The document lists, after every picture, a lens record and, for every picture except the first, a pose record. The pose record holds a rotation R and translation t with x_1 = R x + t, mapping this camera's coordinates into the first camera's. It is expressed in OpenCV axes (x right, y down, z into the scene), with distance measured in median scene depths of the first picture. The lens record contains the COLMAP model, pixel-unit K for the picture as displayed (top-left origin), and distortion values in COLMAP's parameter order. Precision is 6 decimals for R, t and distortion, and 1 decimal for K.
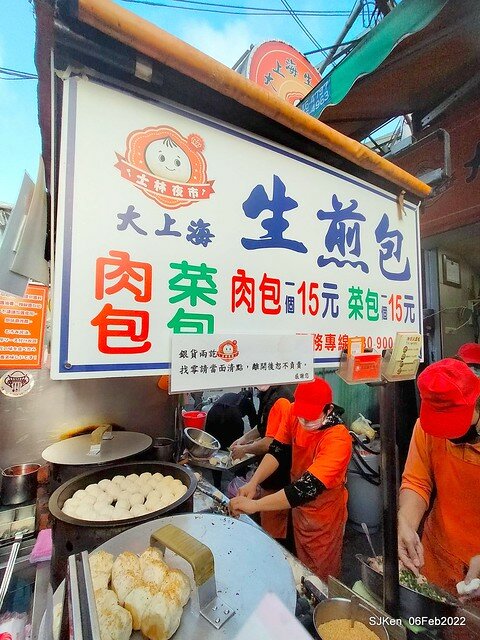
lens RADIAL K [[294.2, 0, 240.0], [0, 294.2, 320.0], [0, 0, 1]] dist [0.004372, 0.000913]
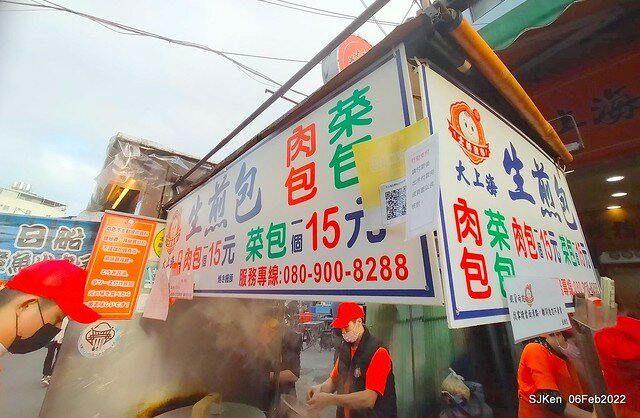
lens RADIAL K [[290.8, 0, 321.7], [0, 290.8, 170.0], [0, 0, 1]] dist [0.001166, 0.000597]
pose [[0.988056, 0.060119, 0.141887, -0.770129], [-0.014744, 0.953415, -0.301300, 0.002614], [-0.153391, 0.295609, 0.942914, 0.005119]]
